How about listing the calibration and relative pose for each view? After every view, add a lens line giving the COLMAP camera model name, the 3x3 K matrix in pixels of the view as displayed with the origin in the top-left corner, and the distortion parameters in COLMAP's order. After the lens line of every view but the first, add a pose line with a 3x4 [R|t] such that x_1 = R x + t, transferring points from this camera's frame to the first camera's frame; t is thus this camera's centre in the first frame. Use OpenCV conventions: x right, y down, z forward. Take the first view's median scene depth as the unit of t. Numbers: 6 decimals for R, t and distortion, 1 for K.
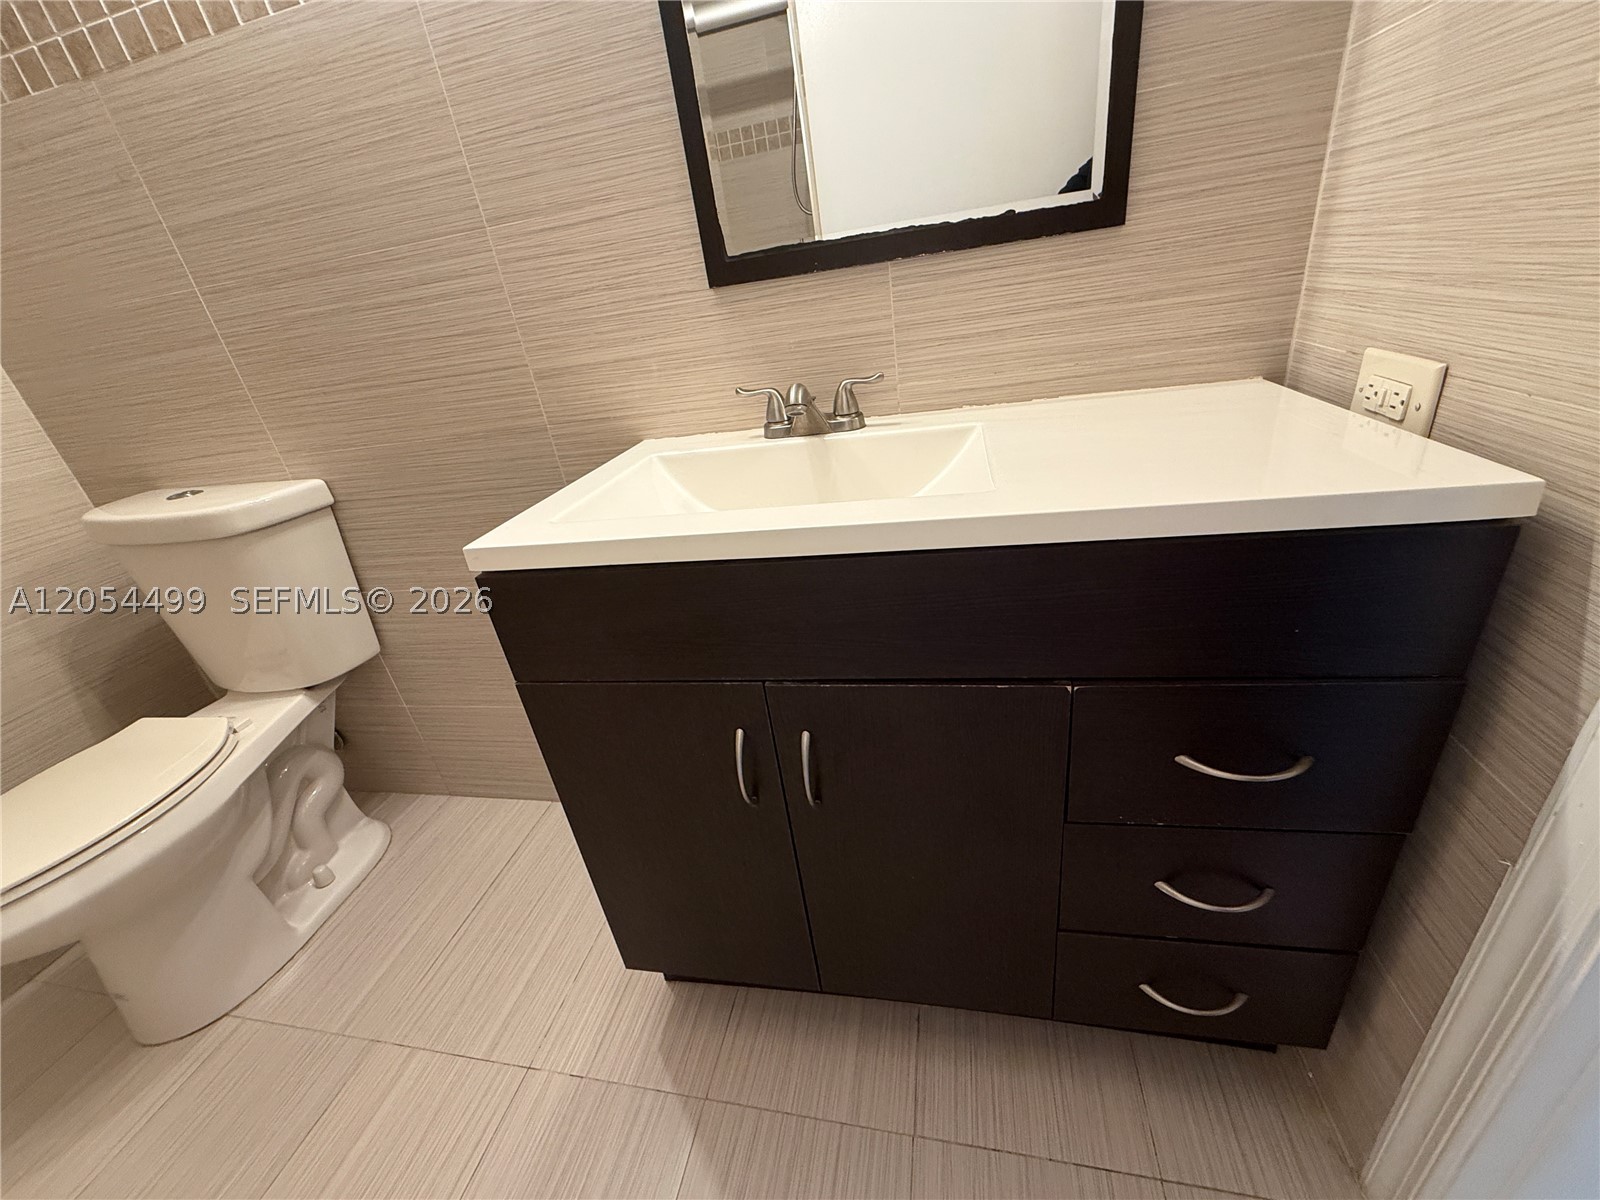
lens RADIAL K [[641.3, 0, 793.7], [0, 641.3, 595.0], [0, 0, 1]] dist [0.000155, 0.000402]
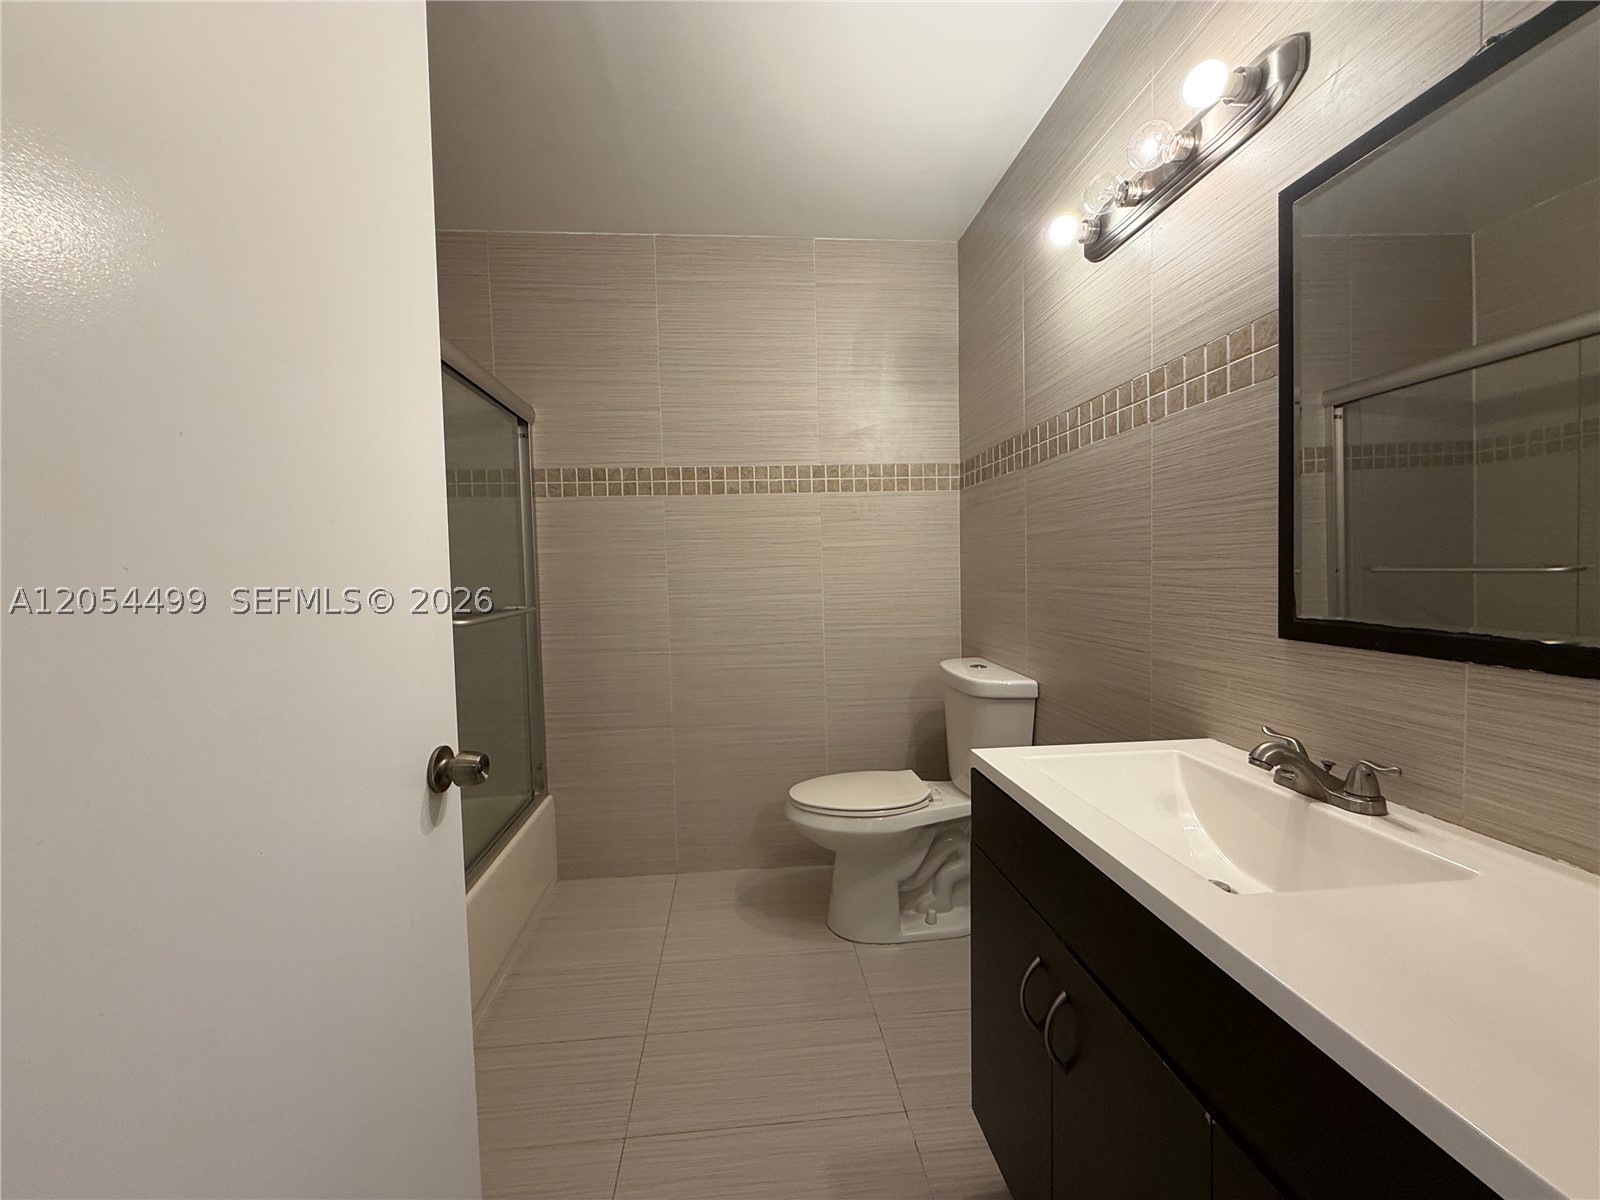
lens RADIAL K [[641.3, 0, 796.9], [0, 641.3, 597.9], [0, 0, 1]] dist [0.000155, 0.000402]
pose [[0.298314, 0.178238, -0.937678, 0.606358], [-0.438682, 0.898102, 0.031153, -0.191206], [0.847683, 0.402049, 0.346107, -0.119633]]
